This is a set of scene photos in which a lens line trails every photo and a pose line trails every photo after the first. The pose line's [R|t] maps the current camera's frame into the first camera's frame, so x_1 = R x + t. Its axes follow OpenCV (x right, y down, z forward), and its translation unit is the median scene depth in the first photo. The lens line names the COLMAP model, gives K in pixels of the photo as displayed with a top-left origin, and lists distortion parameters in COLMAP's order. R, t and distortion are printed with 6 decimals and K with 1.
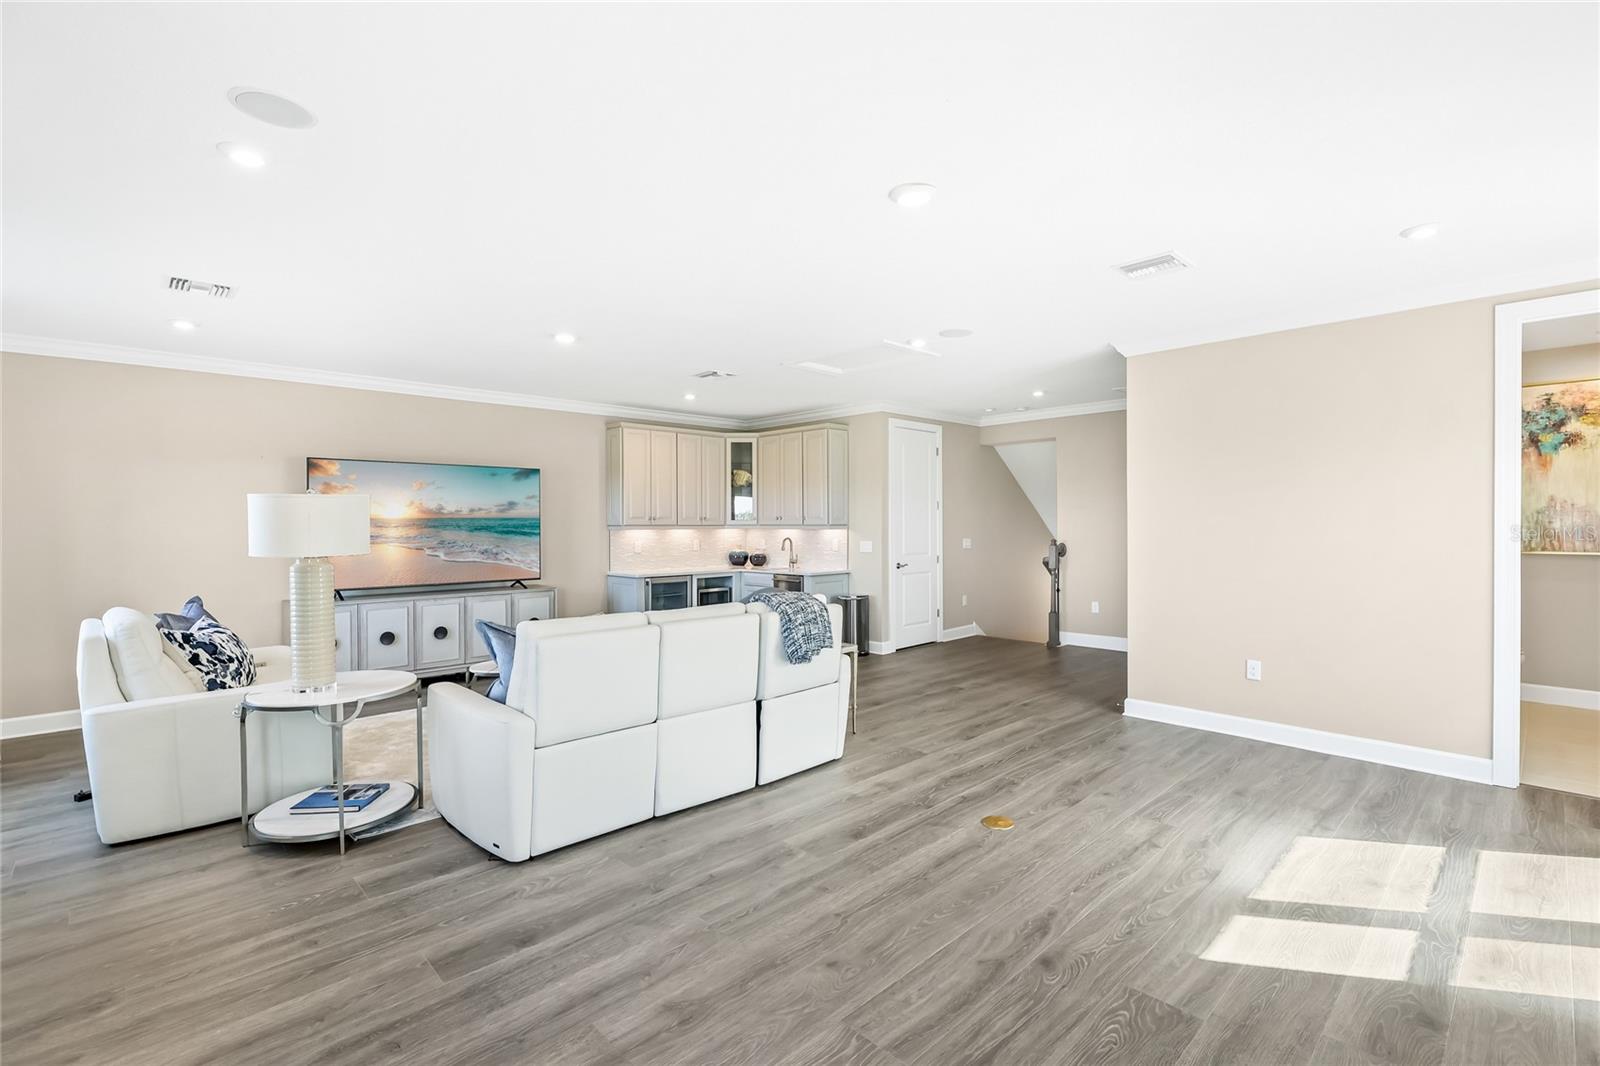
lens RADIAL K [[726.7, 0, 802.6], [0, 726.7, 525.8], [0, 0, 1]] dist [-0.004066, 0.000163]
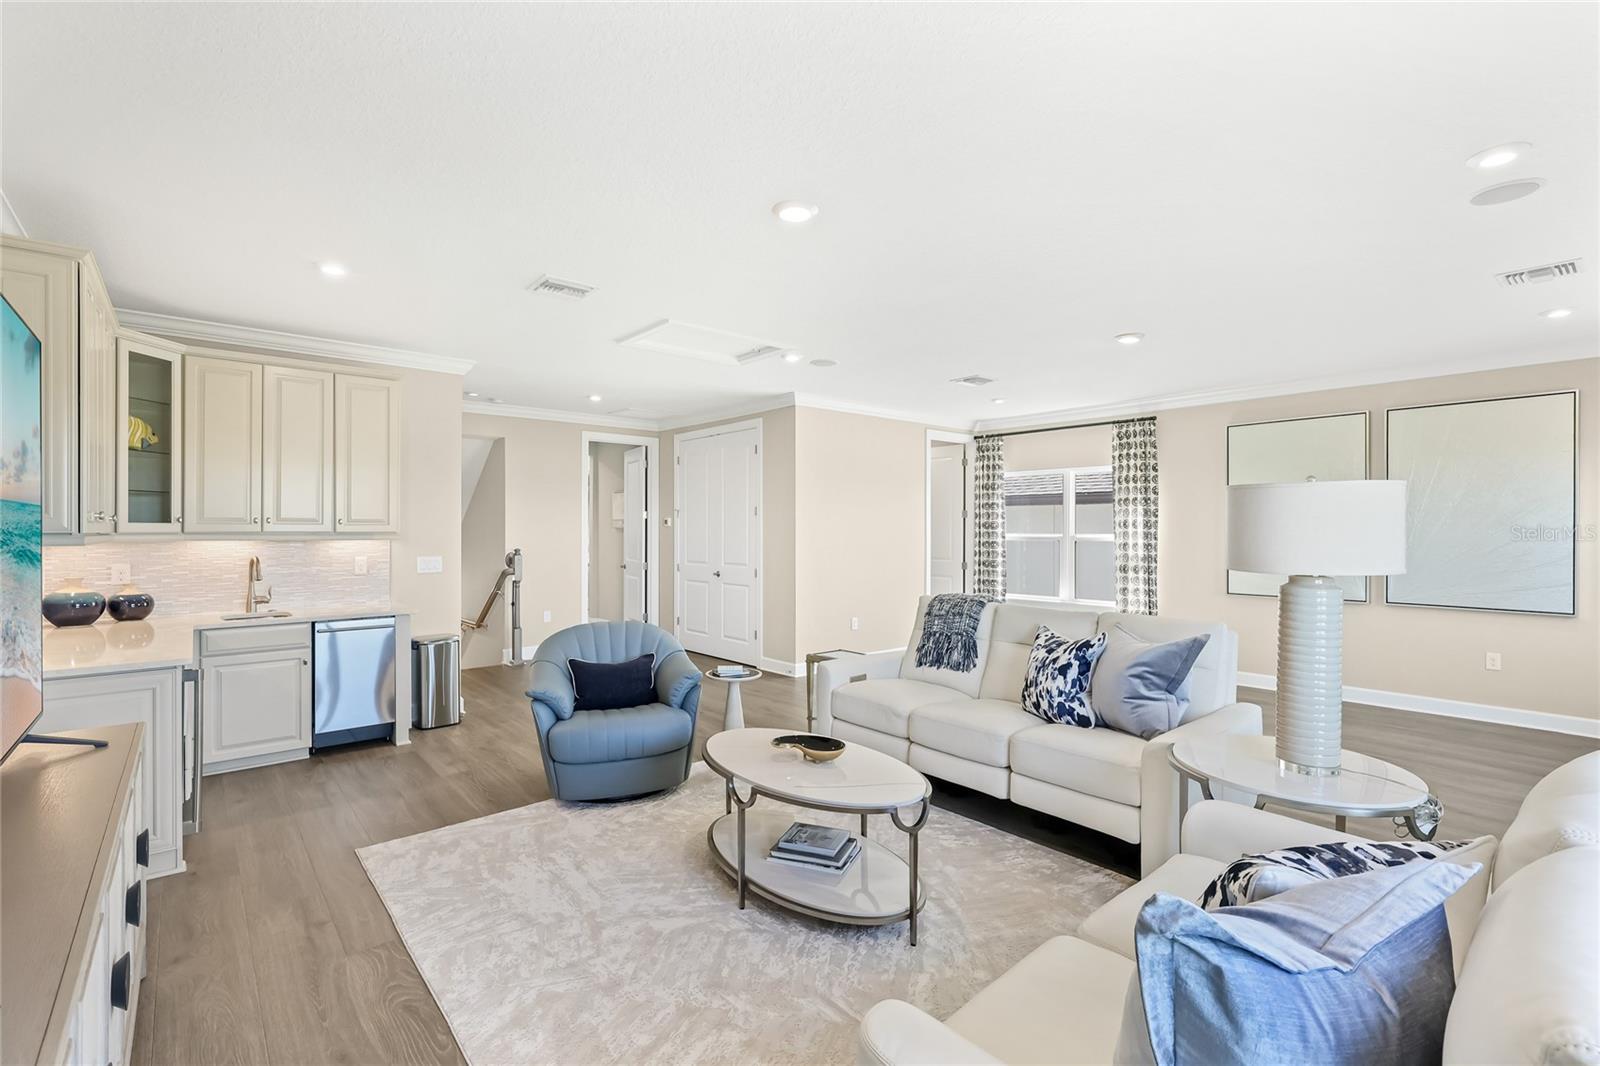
lens RADIAL K [[726.7, 0, 814.9], [0, 726.7, 524.6], [0, 0, 1]] dist [-0.004066, 0.000163]
pose [[0.041283, 0.012549, 0.999069, -0.680966], [0.003264, 0.999914, -0.012695, 0.000841], [-0.999142, 0.003785, 0.041238, 0.714101]]
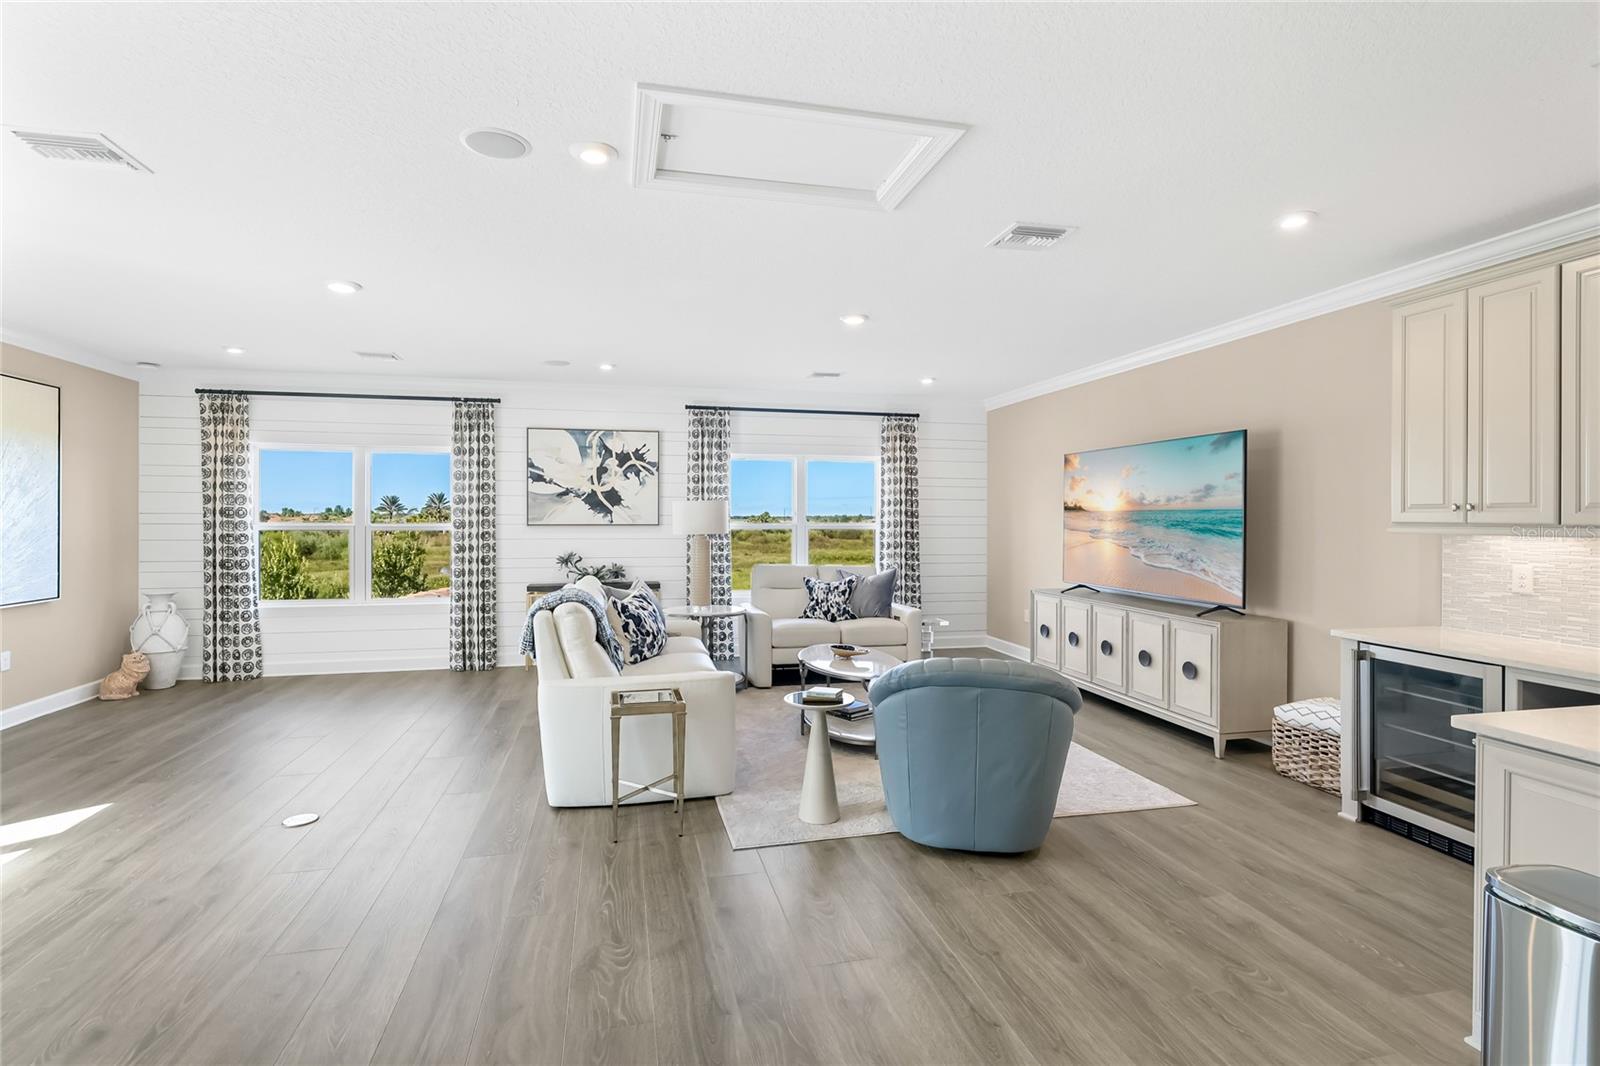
lens RADIAL K [[756.7, 0, 785.5], [0, 756.7, 524.4], [0, 0, 1]] dist [-0.000236, -0.001427]
pose [[-0.515622, 0.014352, -0.856696, 0.407351], [-0.000839, 0.999851, 0.017255, -0.008957], [0.856816, 0.009616, -0.515533, 1.057863]]
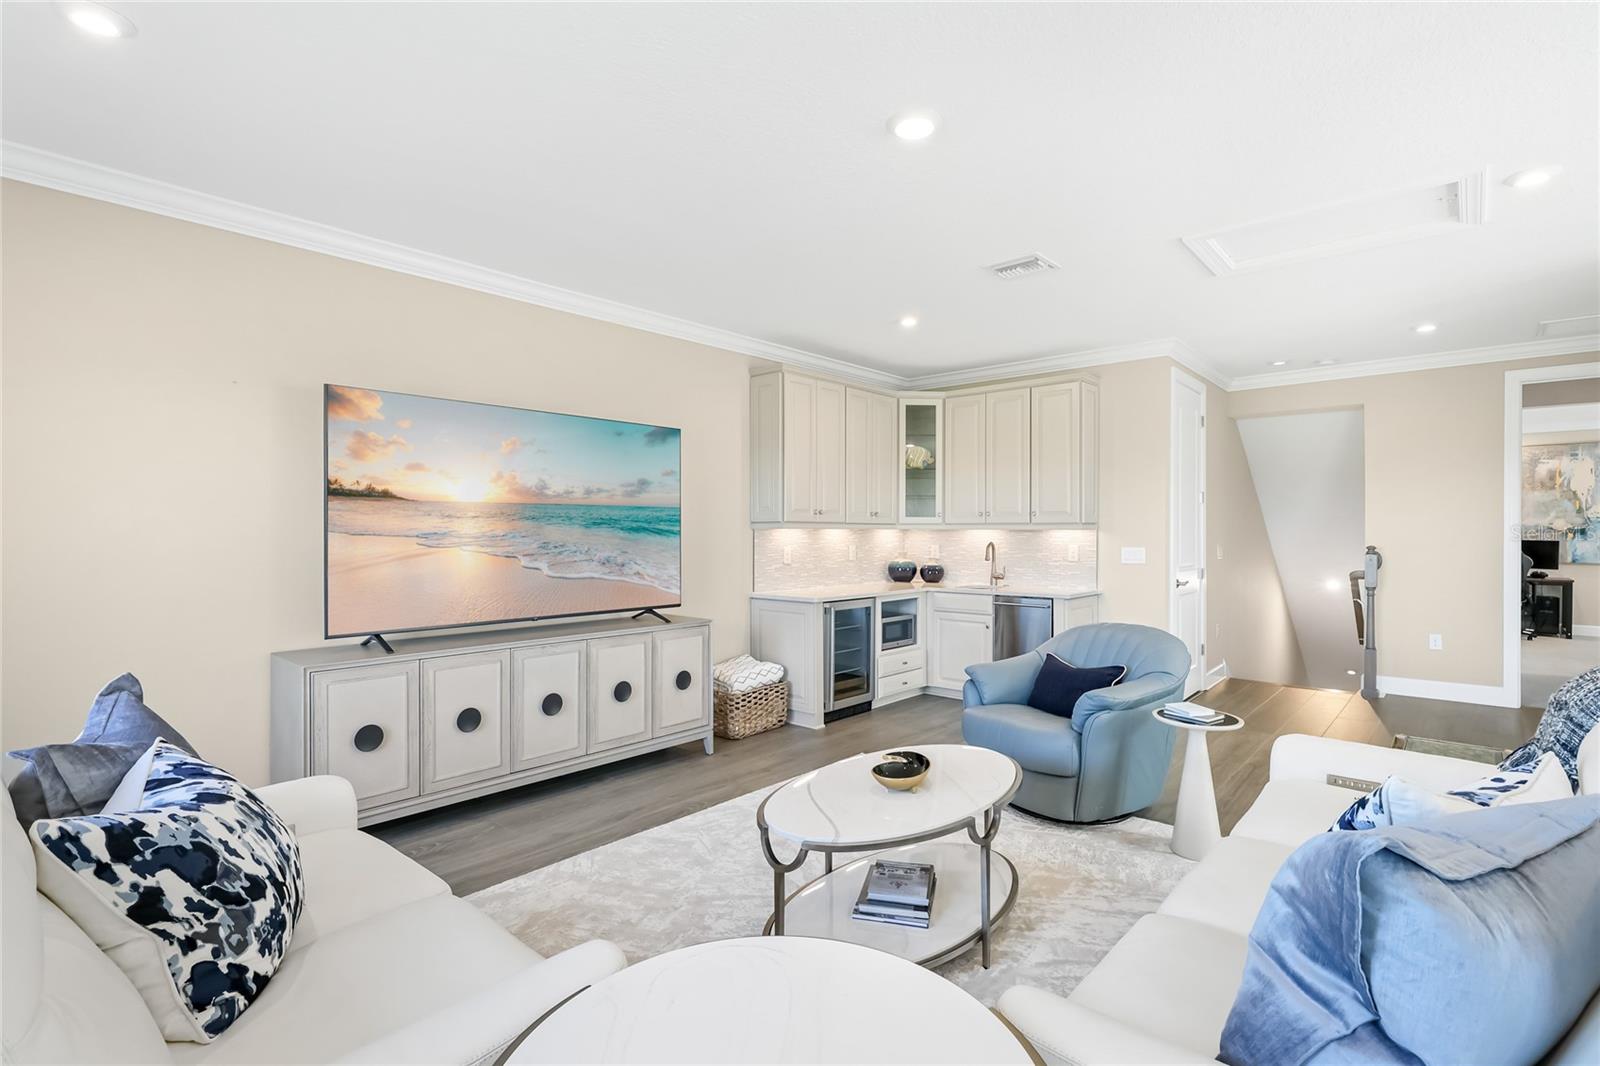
lens RADIAL K [[756.7, 0, 794.2], [0, 756.7, 525.8], [0, 0, 1]] dist [-0.000236, -0.001427]
pose [[0.997318, 0.006328, 0.072911, -0.330764], [-0.005517, 0.999921, -0.011327, 0.012423], [-0.072977, 0.010895, 0.997274, 0.368819]]
